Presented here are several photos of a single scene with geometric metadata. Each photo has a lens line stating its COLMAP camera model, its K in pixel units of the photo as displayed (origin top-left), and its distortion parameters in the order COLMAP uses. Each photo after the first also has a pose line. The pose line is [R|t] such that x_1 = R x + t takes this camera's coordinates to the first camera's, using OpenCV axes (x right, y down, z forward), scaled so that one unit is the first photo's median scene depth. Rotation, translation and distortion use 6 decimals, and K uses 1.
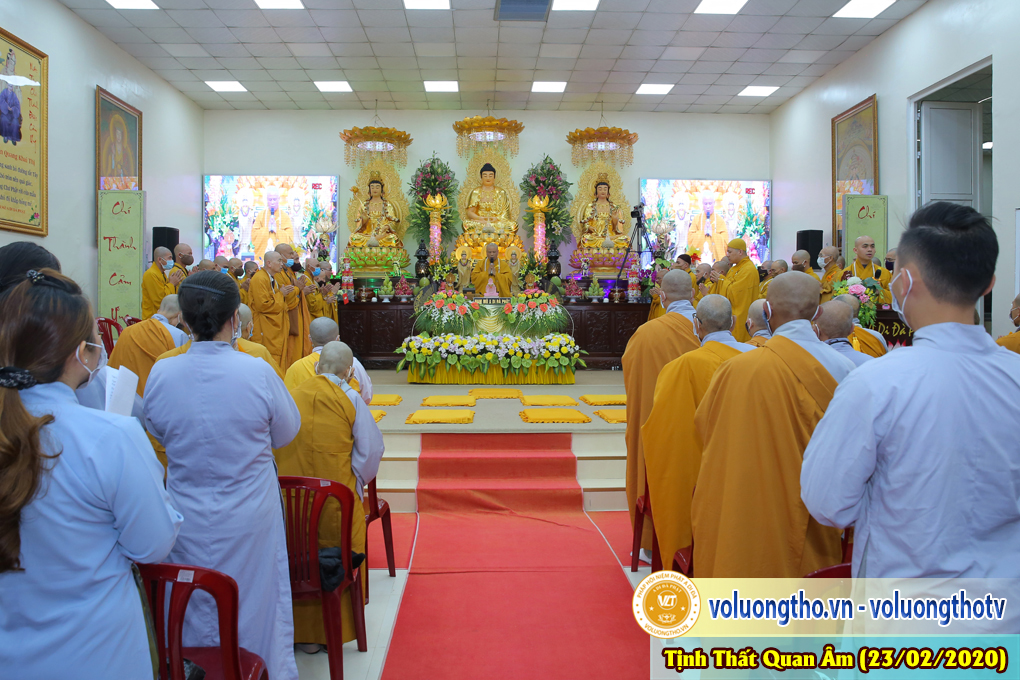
lens RADIAL K [[687.8, 0, 510.0], [0, 687.8, 340.0], [0, 0, 1]] dist [-0.043400, 0.005948]
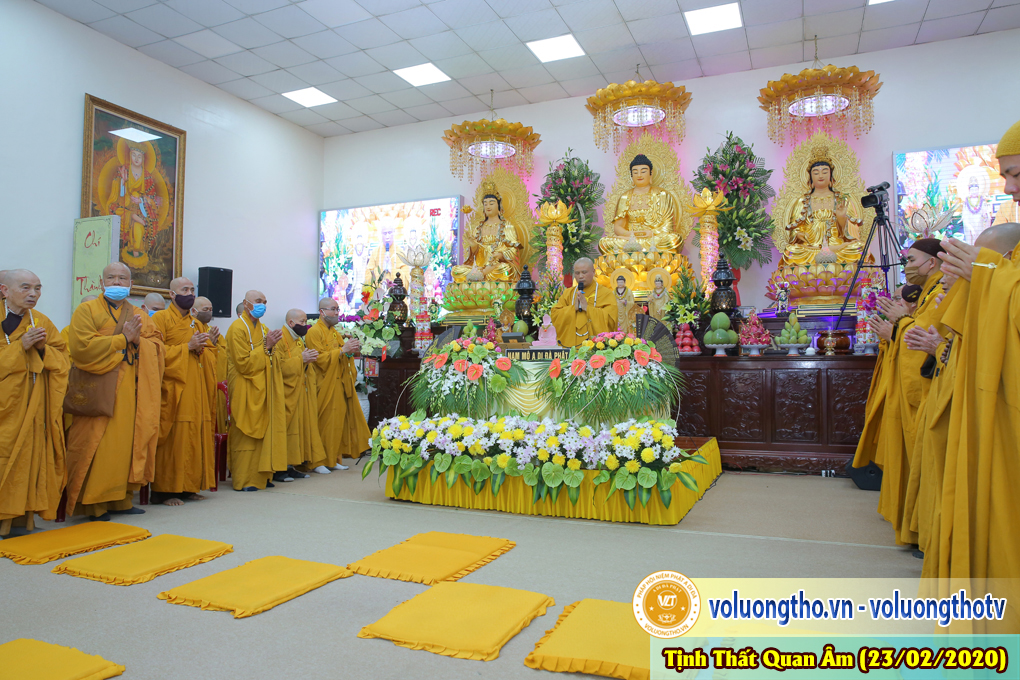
lens RADIAL K [[687.8, 0, 510.0], [0, 687.8, 340.0], [0, 0, 1]] dist [-0.043400, 0.005948]
pose [[0.916976, -0.018625, -0.398508, 0.120760], [-0.012993, 0.996985, -0.076493, -0.018333], [0.398732, 0.075321, 0.913969, 0.341172]]
